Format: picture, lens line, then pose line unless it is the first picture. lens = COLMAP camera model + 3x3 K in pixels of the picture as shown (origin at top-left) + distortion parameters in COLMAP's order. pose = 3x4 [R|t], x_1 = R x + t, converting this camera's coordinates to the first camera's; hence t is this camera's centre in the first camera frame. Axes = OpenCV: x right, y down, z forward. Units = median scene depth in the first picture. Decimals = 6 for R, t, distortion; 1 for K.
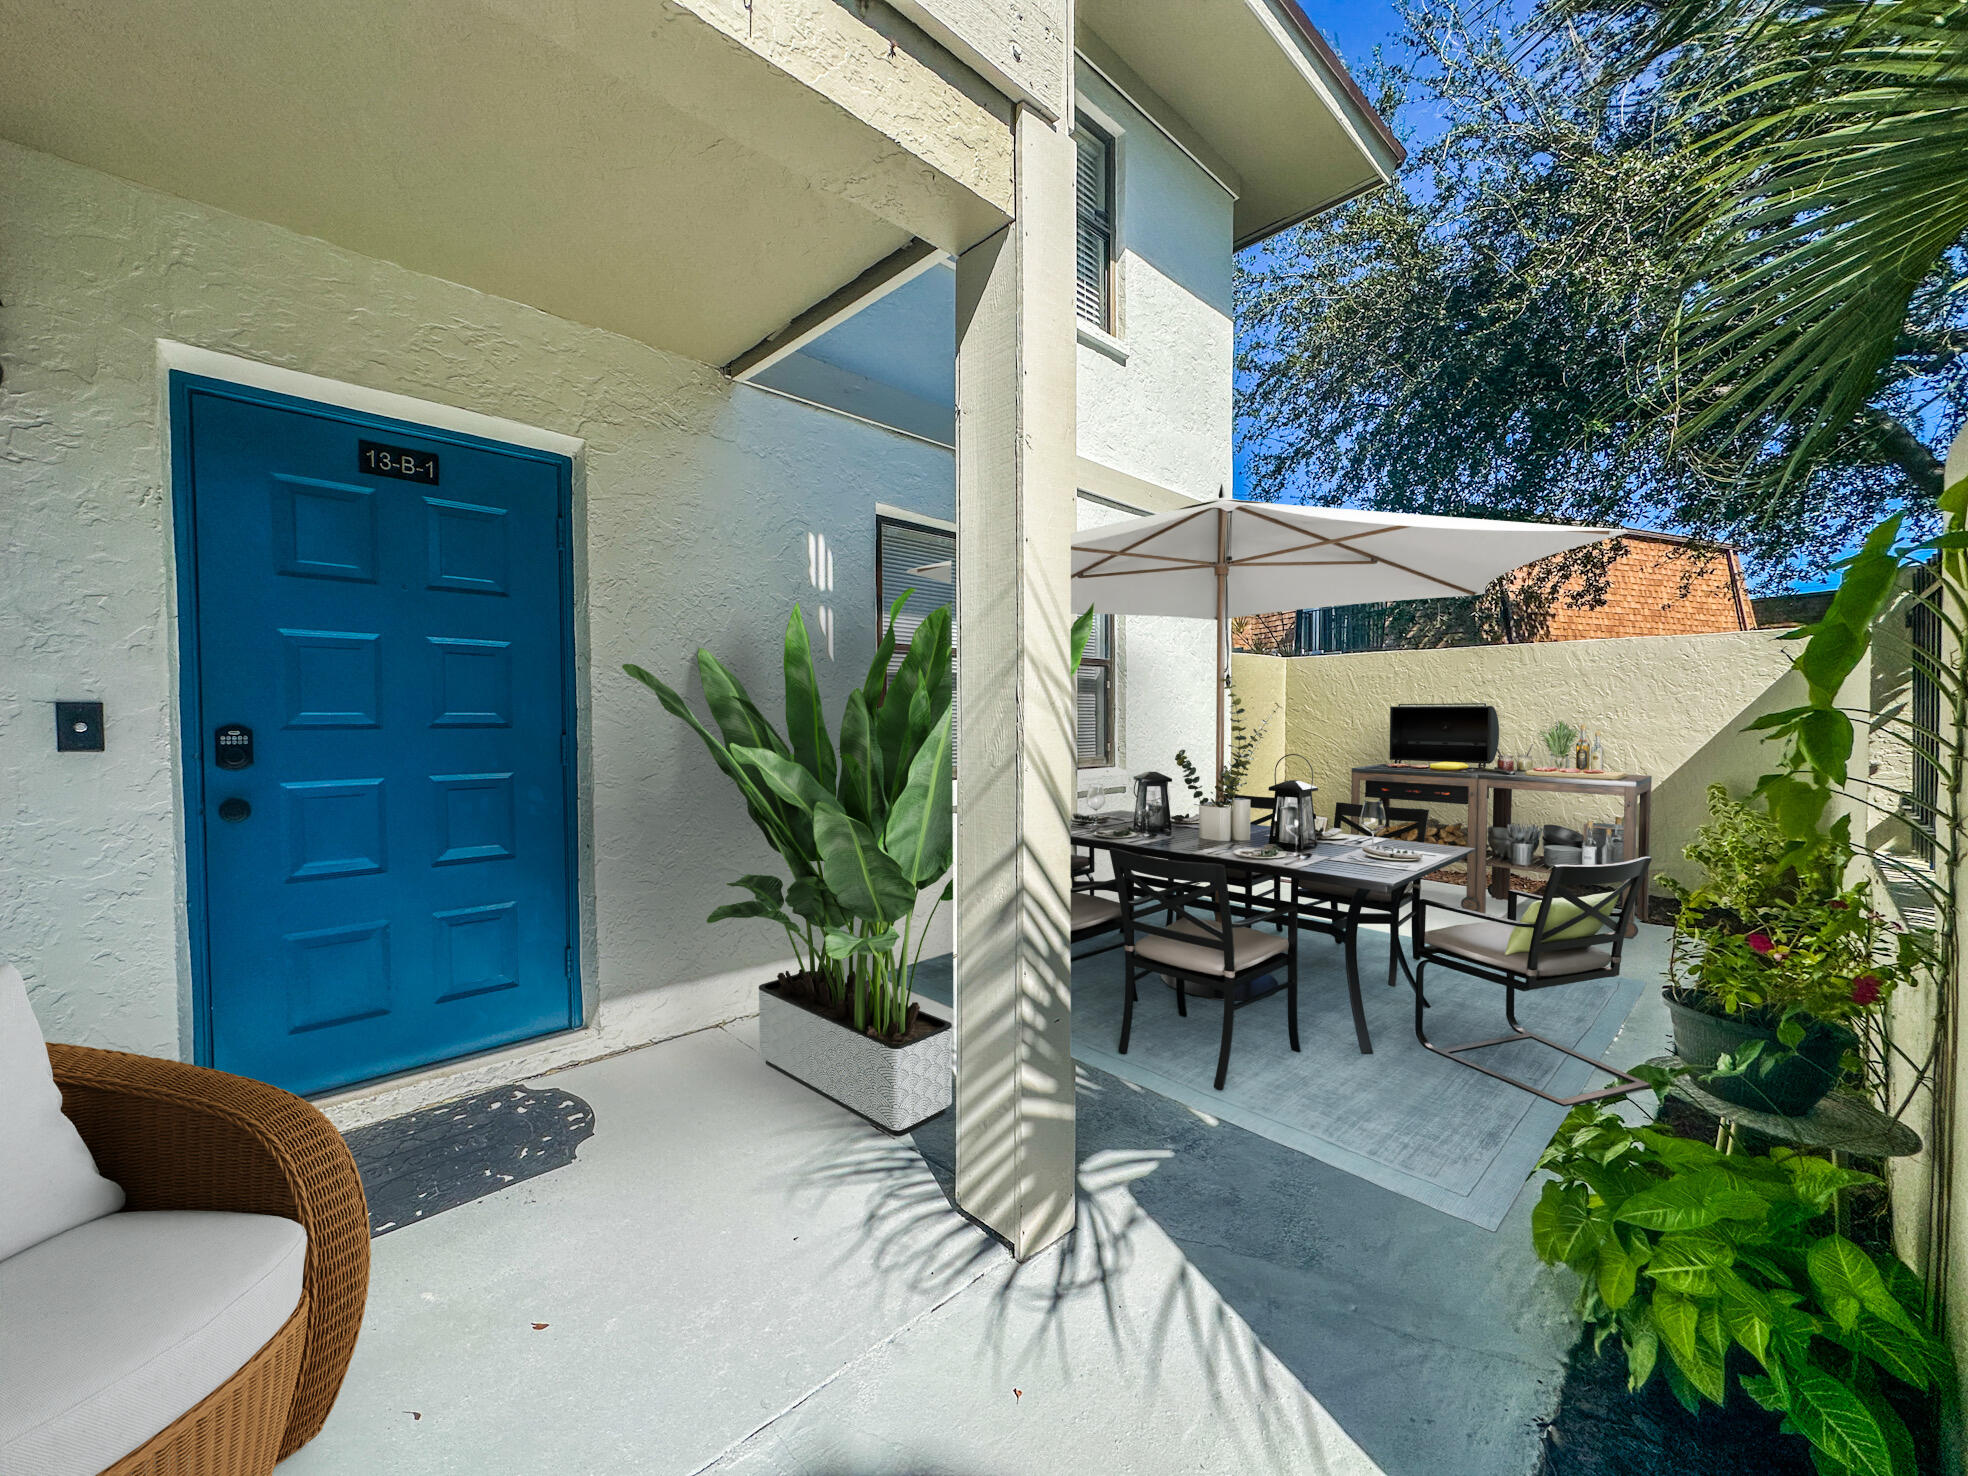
lens RADIAL K [[790.1, 0, 990.8], [0, 790.1, 741.9], [0, 0, 1]] dist [-0.006134, 0.001063]
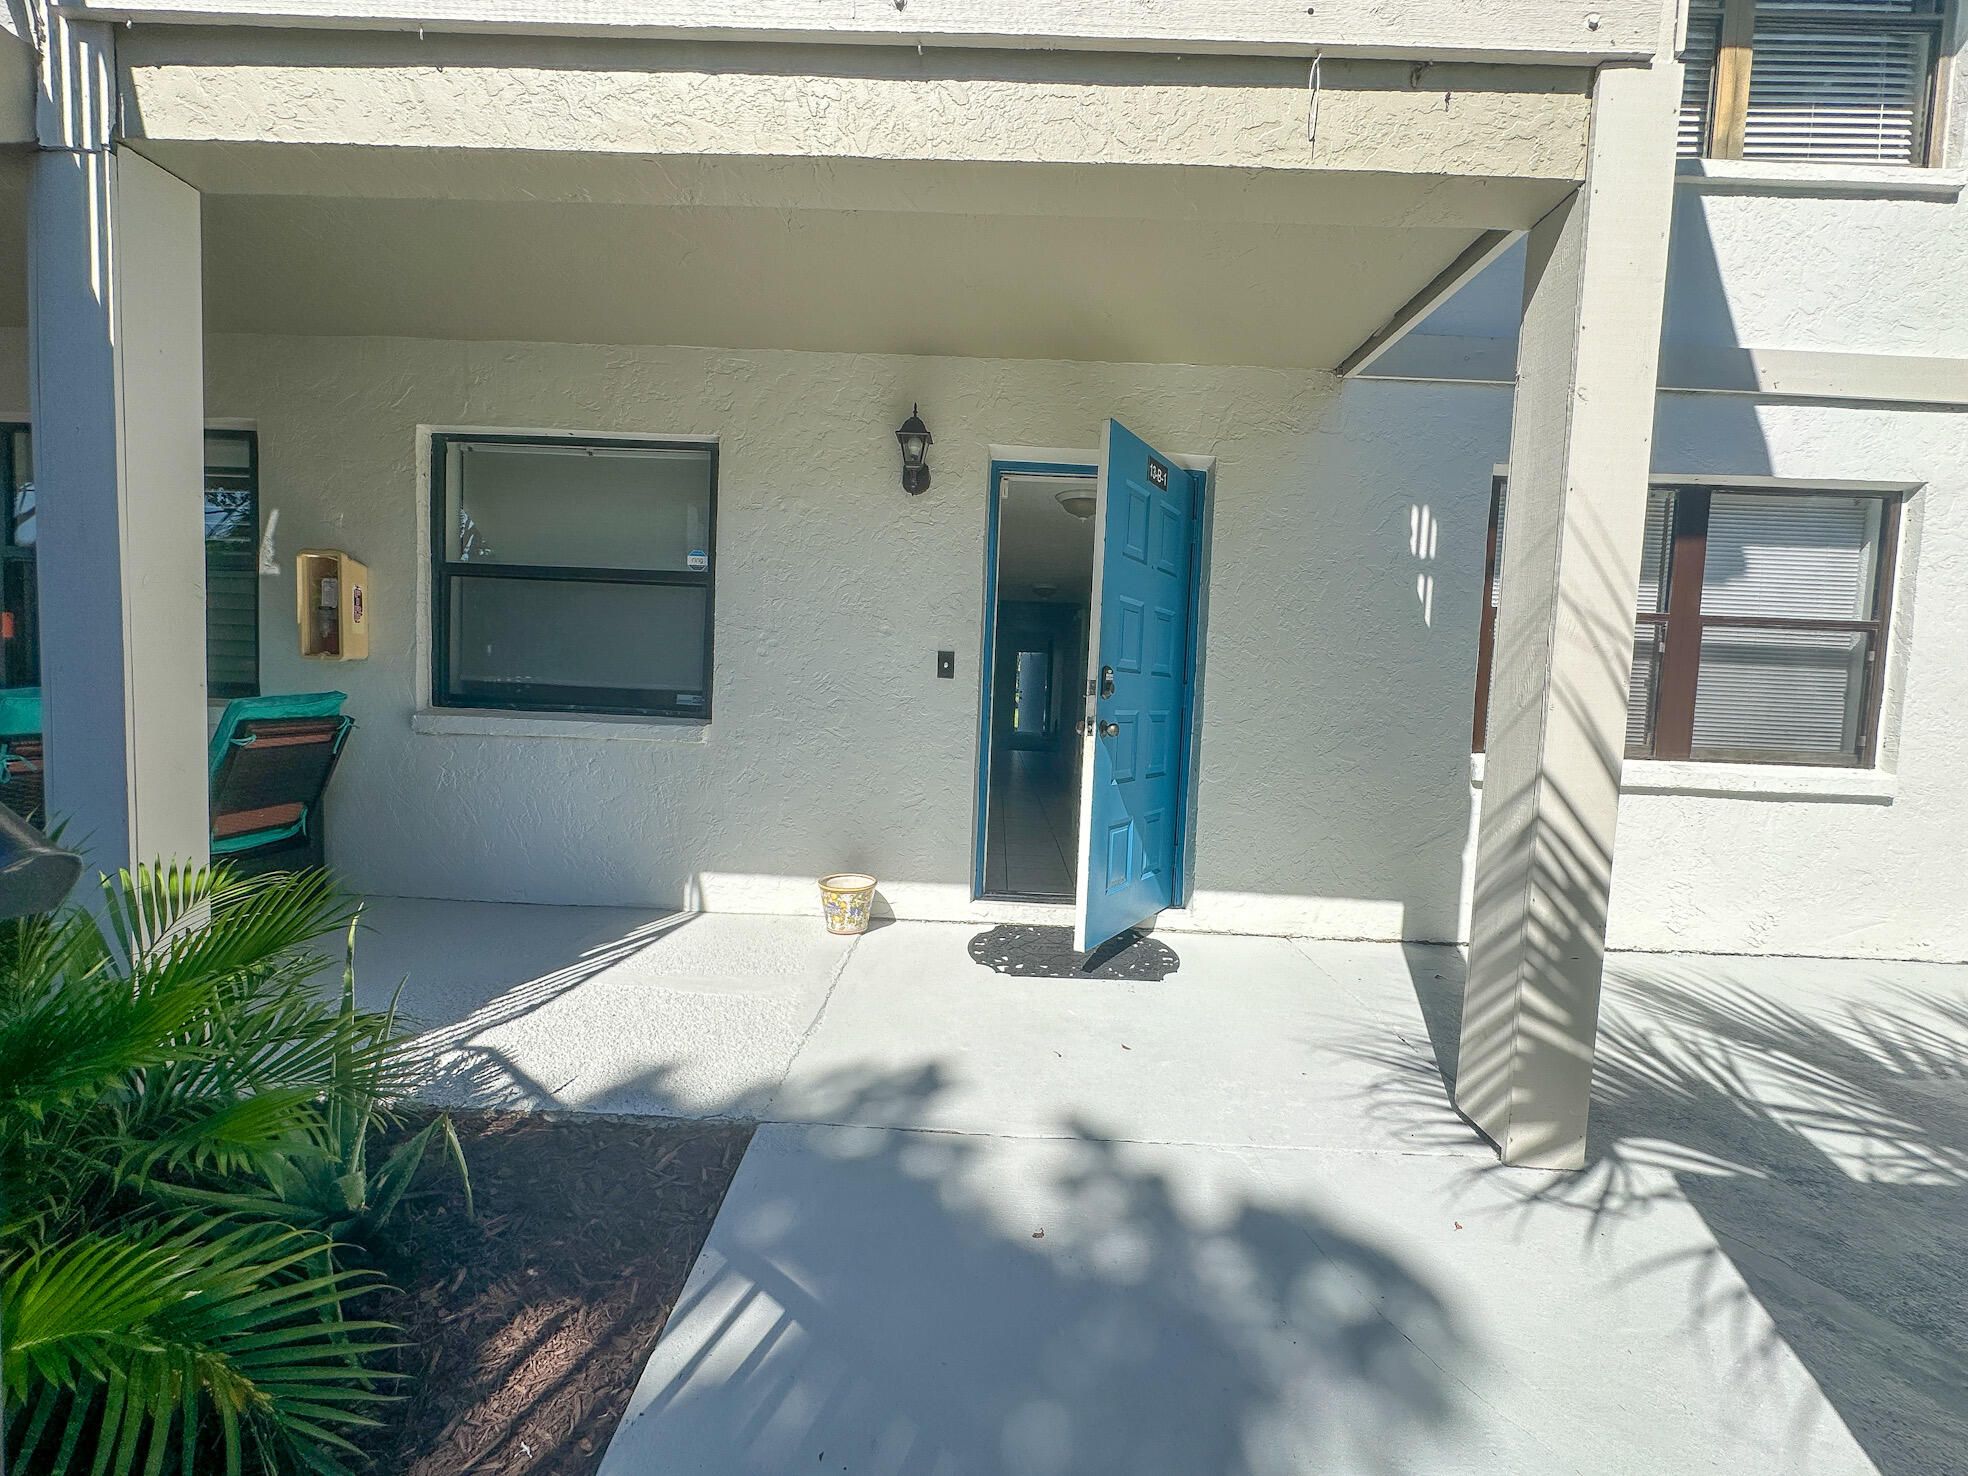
lens RADIAL K [[783.8, 0, 977.3], [0, 783.8, 741.0], [0, 0, 1]] dist [-0.005401, 0.001107]
pose [[0.702216, 0.077969, -0.707682, 0.237463], [-0.066814, 0.996816, 0.043527, 0.083066], [0.708822, 0.016718, 0.705189, -0.273324]]
